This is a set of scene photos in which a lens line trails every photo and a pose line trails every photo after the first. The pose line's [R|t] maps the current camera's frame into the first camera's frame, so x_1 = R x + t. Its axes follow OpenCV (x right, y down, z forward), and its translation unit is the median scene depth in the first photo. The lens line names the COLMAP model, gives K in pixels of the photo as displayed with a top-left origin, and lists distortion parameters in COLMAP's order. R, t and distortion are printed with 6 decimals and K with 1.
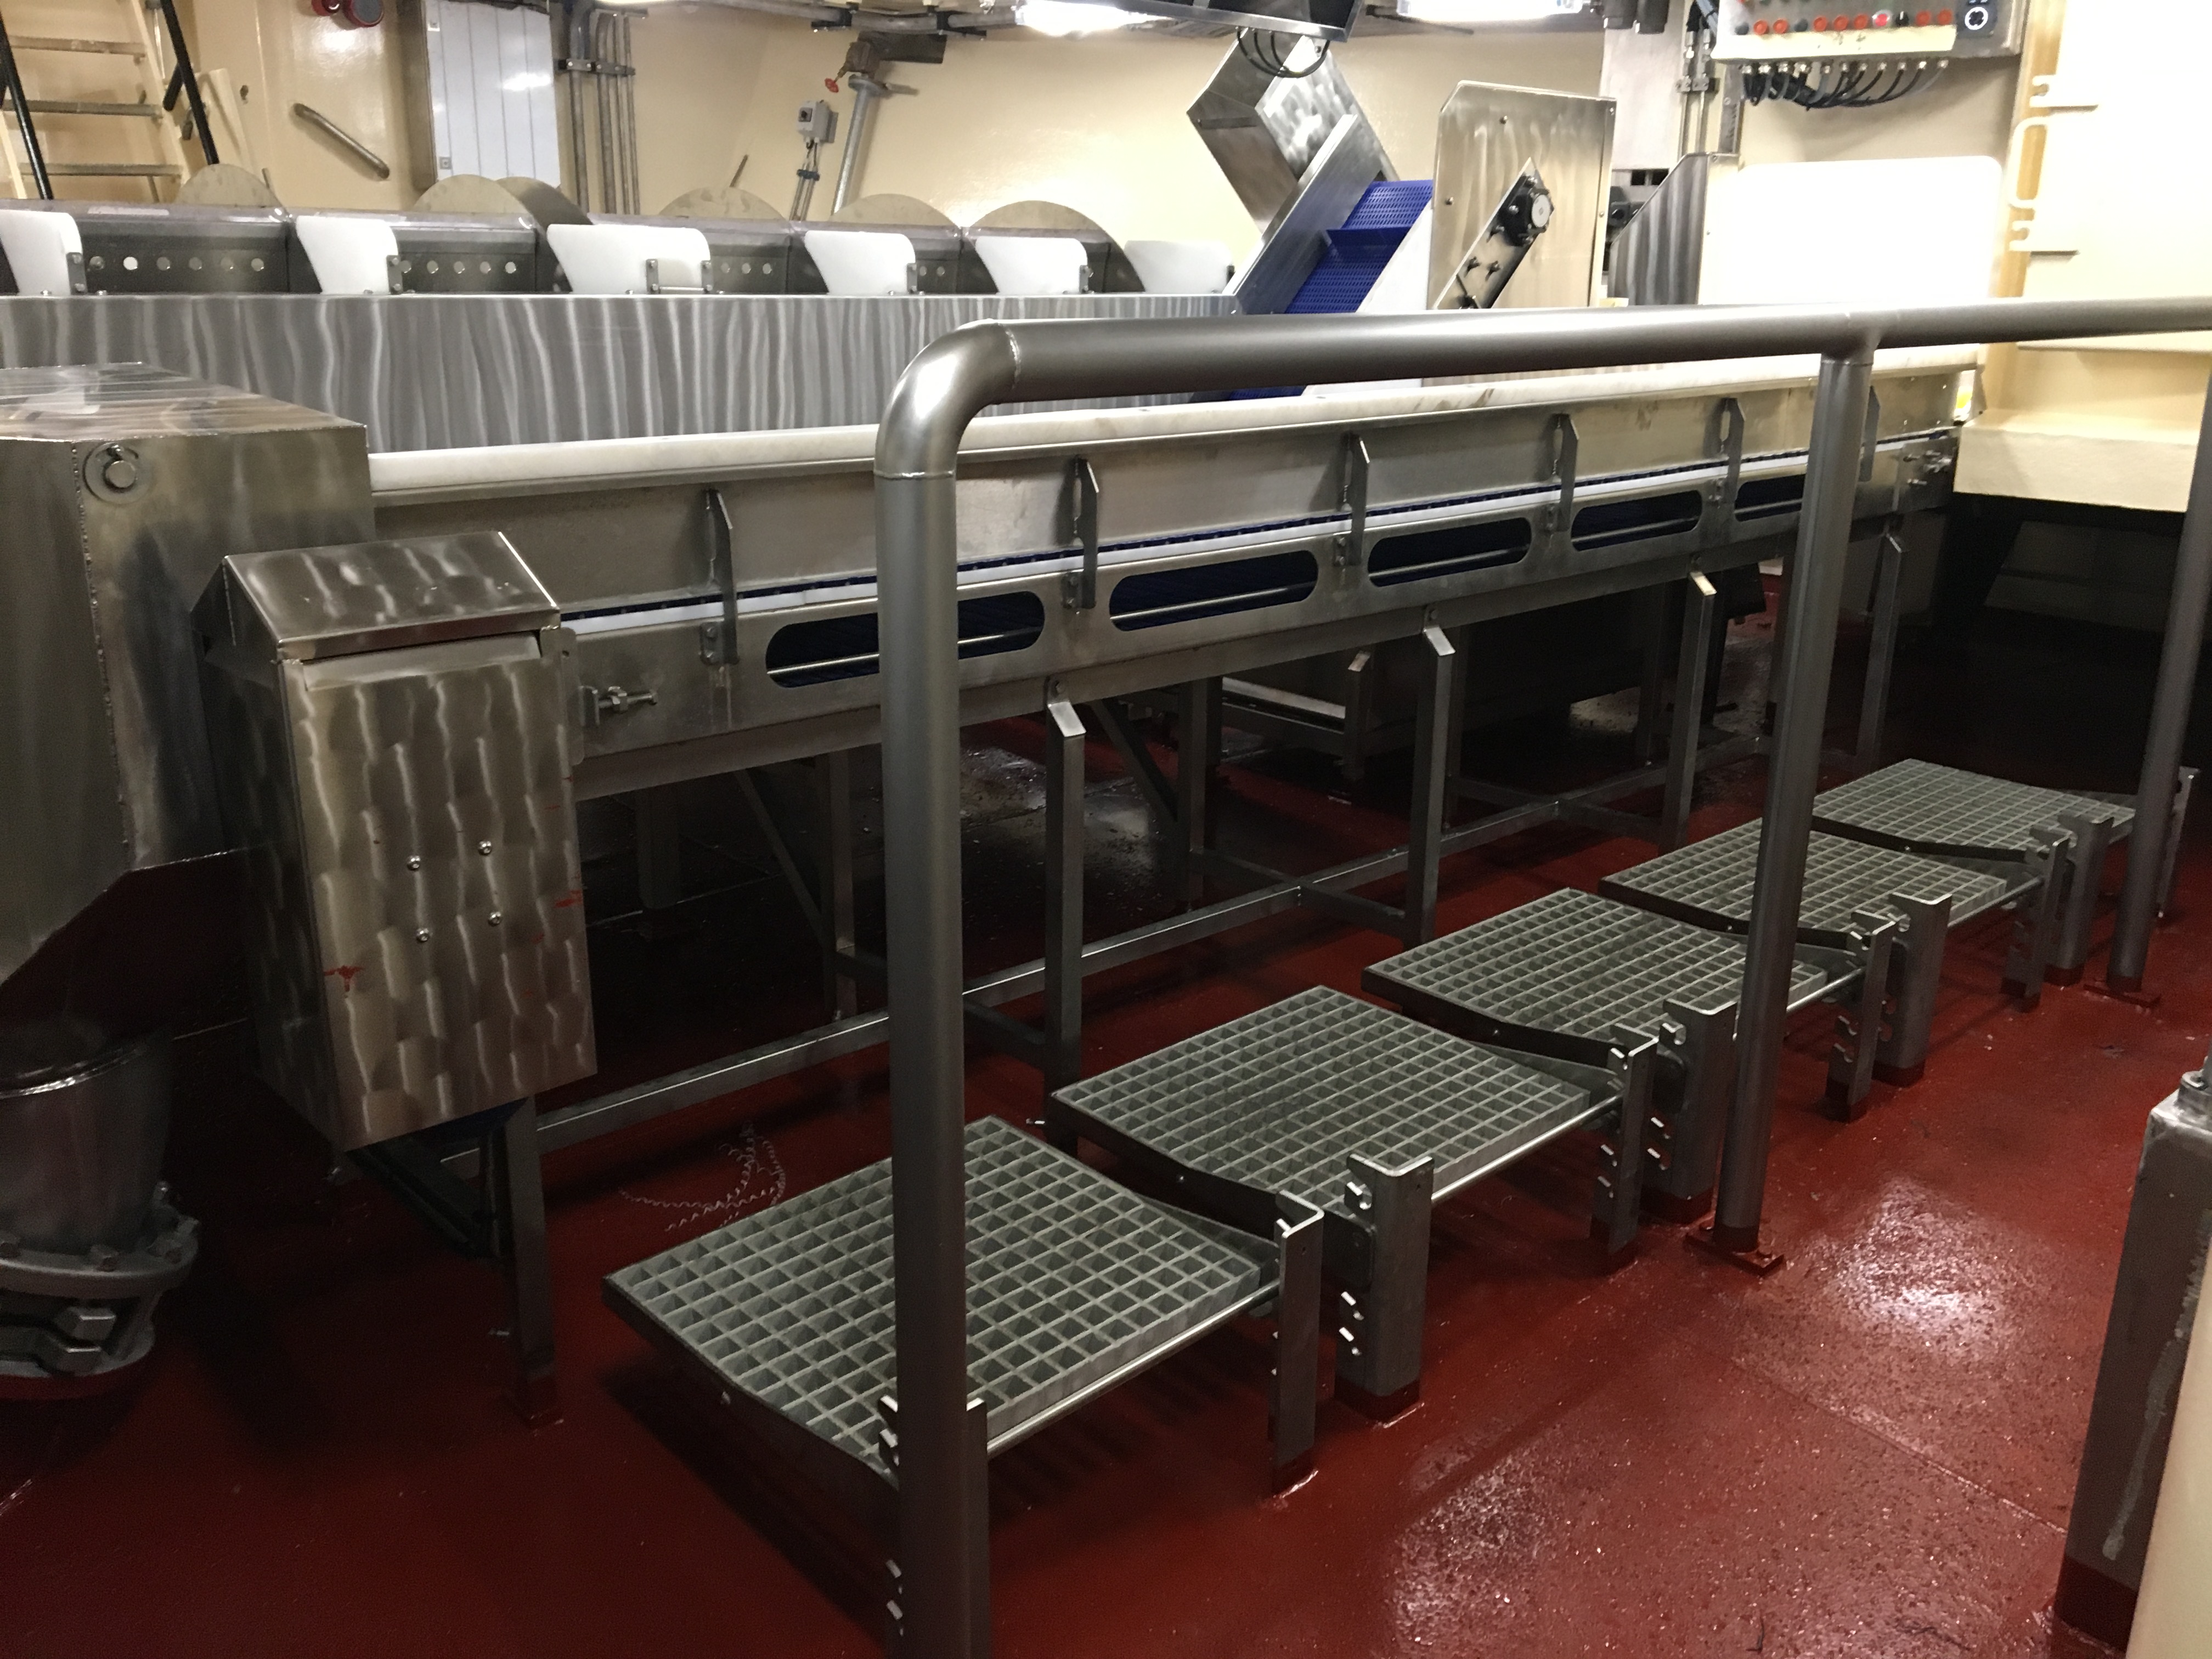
lens RADIAL K [[1853.3, 0, 1103.8], [0, 1853.3, 836.6], [0, 0, 1]] dist [0.087012, -0.123568]
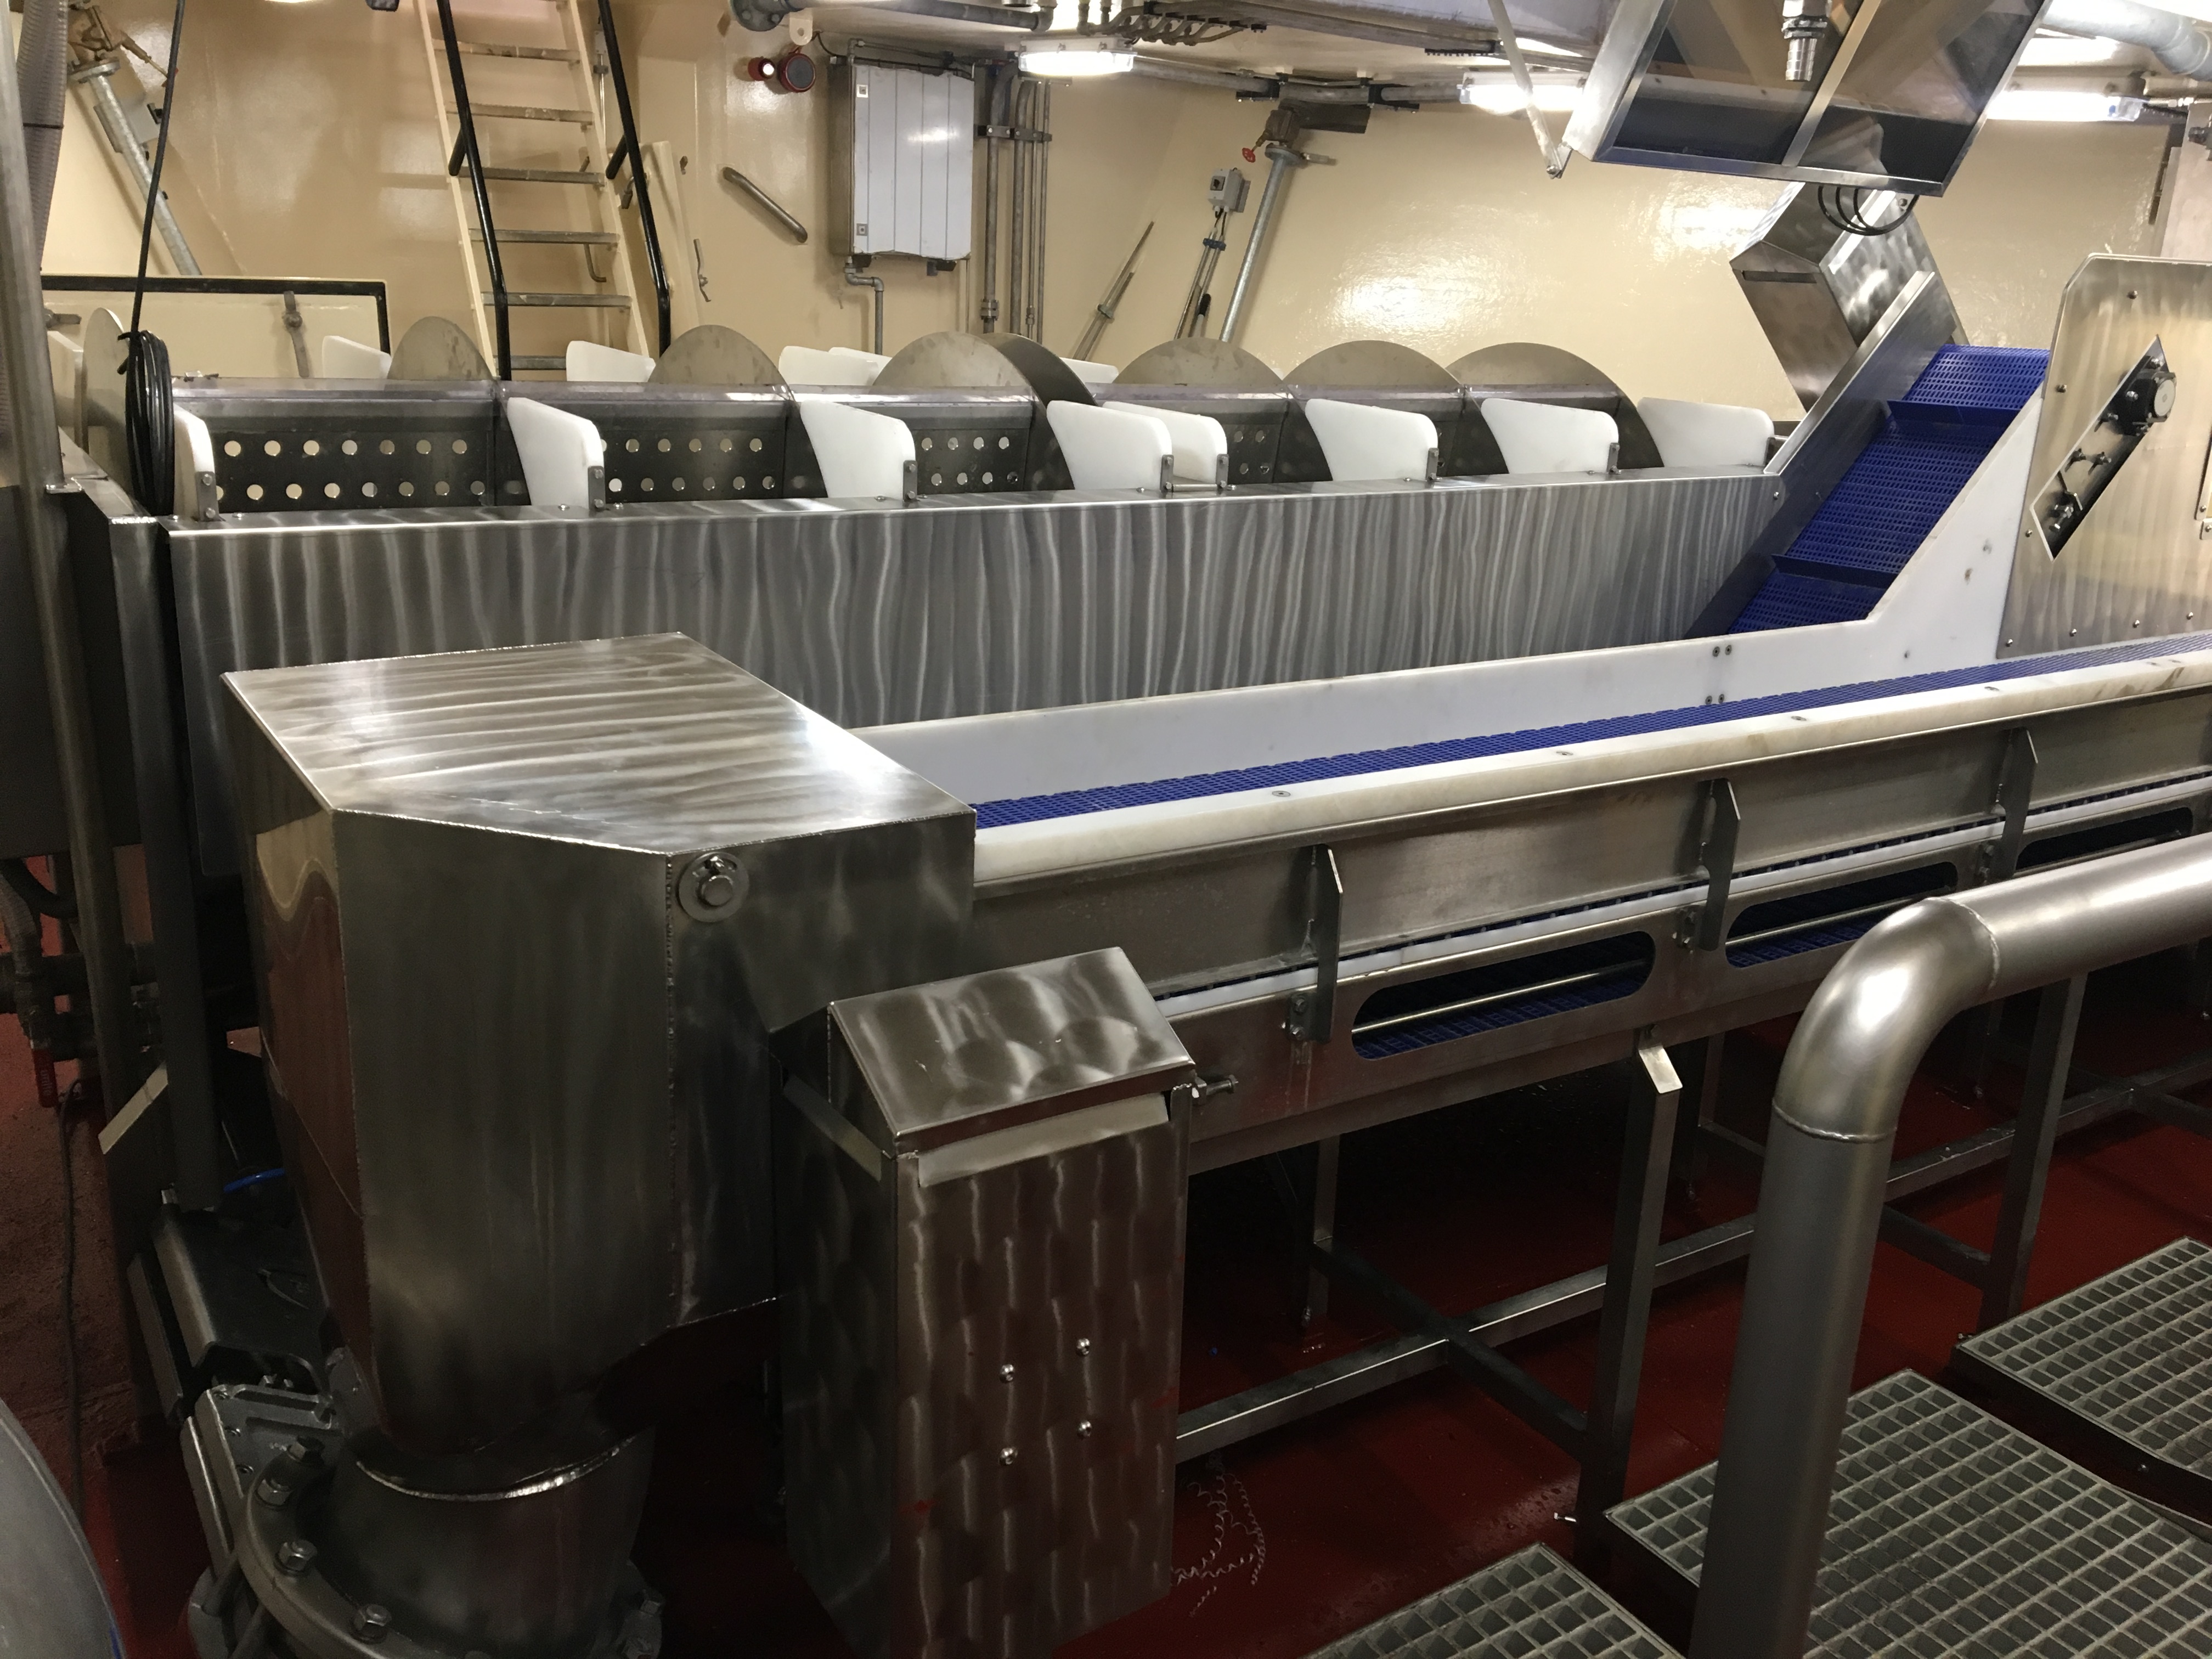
lens RADIAL K [[1853.3, 0, 1114.6], [0, 1853.3, 834.9], [0, 0, 1]] dist [0.087012, -0.123568]
pose [[0.985970, 0.077189, -0.148006, -0.097186], [-0.078200, 0.996937, -0.001012, -0.099053], [0.147475, 0.012572, 0.988986, 0.086801]]
